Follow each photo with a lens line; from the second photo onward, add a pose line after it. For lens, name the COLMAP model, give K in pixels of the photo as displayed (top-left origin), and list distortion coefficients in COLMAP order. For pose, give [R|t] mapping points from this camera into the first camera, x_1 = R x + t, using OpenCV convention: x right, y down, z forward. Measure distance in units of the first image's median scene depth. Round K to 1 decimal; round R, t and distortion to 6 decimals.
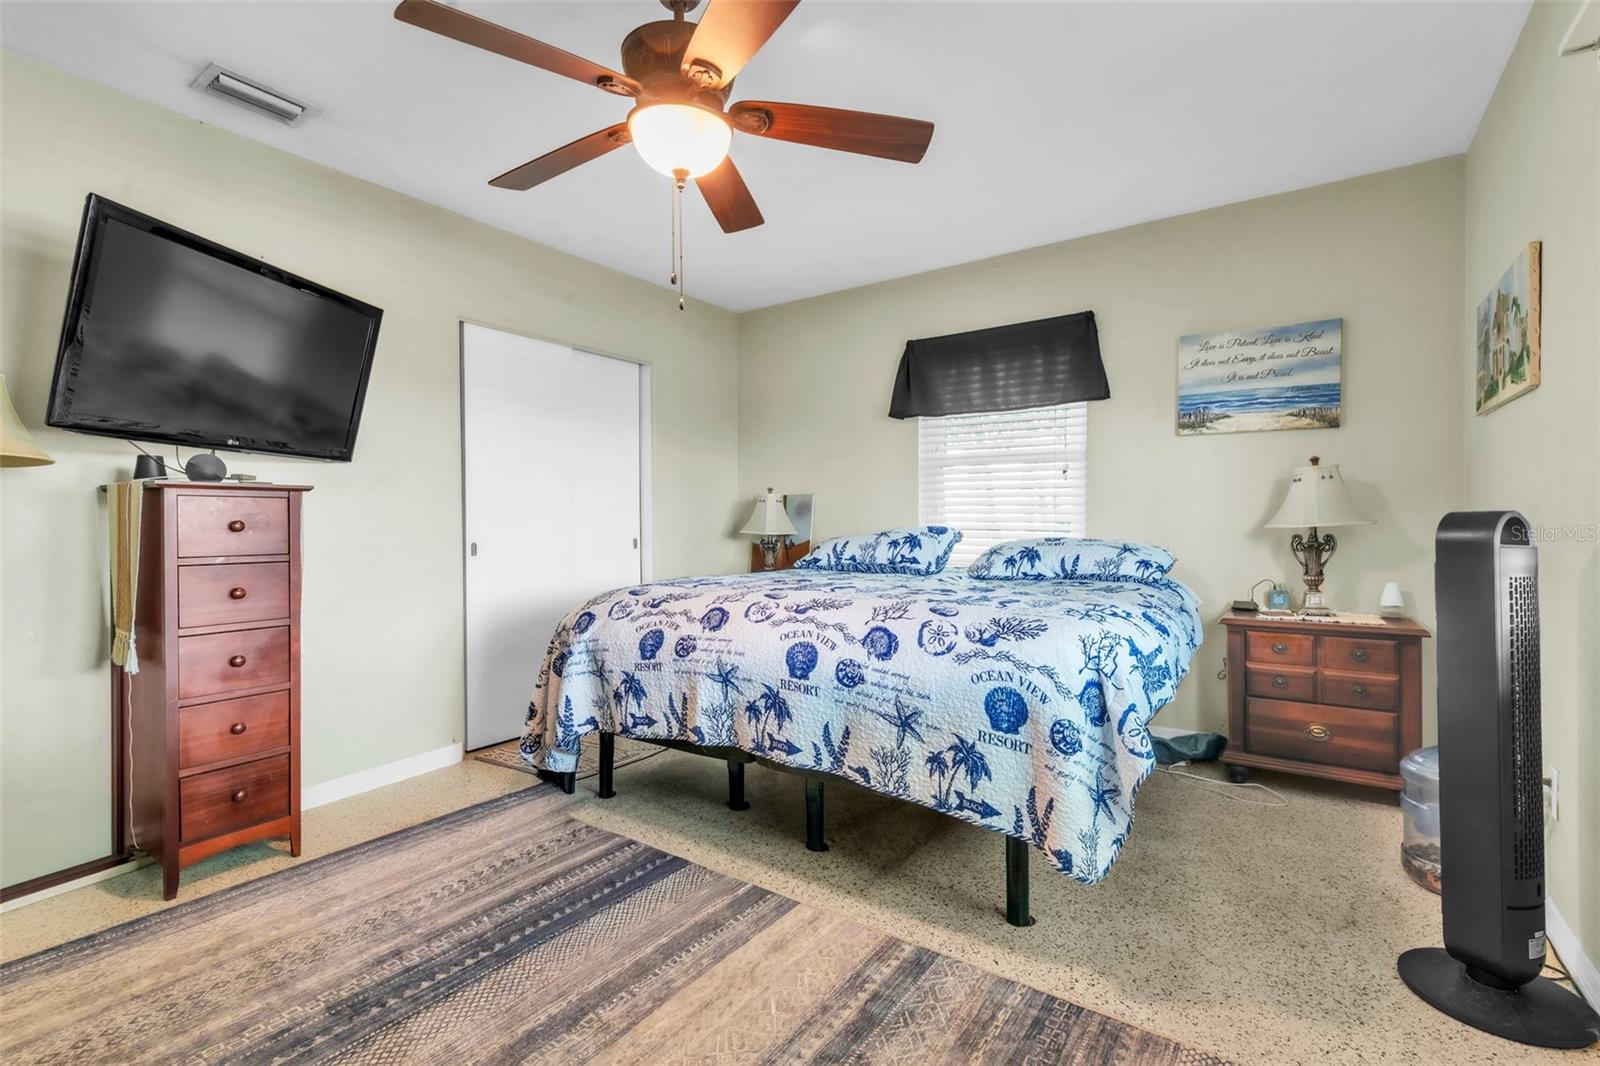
lens RADIAL K [[745.0, 0, 795.6], [0, 745.0, 538.2], [0, 0, 1]] dist [0.003592, -0.000750]
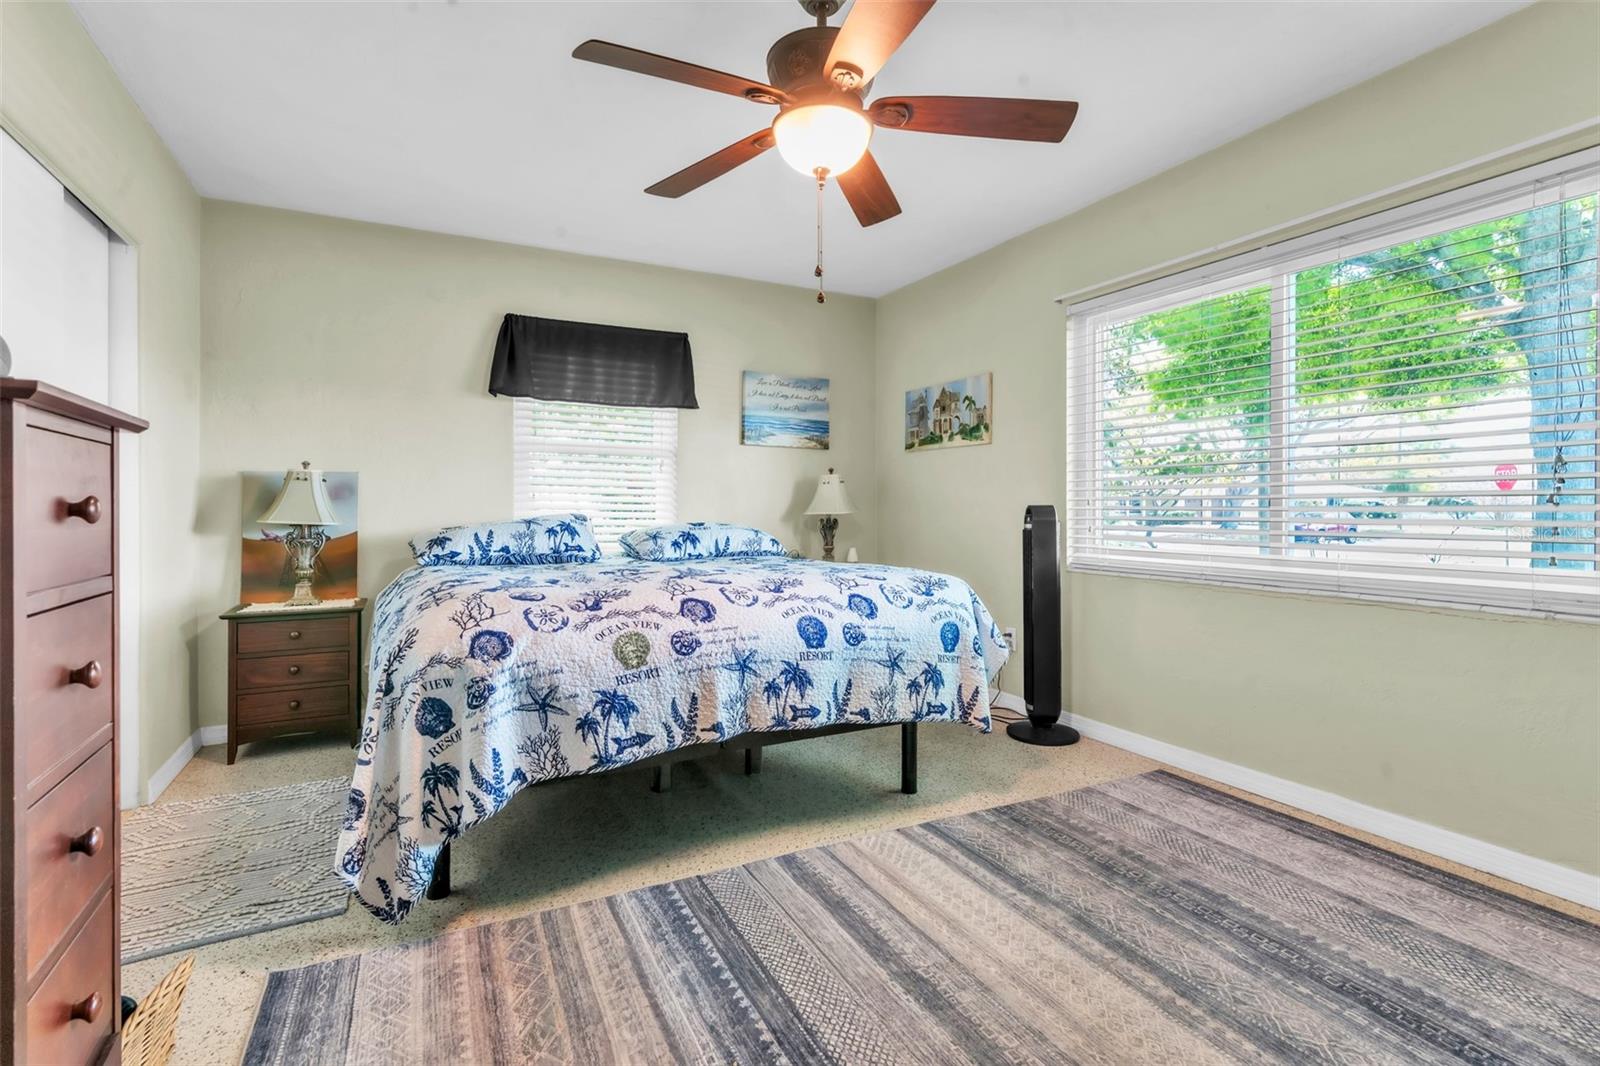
lens RADIAL K [[745.0, 0, 793.1], [0, 745.0, 524.7], [0, 0, 1]] dist [0.003592, -0.000750]
pose [[0.462115, -0.012879, 0.886727, -0.869340], [0.016733, 0.999843, 0.005801, -0.003319], [-0.886662, 0.012157, 0.462258, 0.443678]]
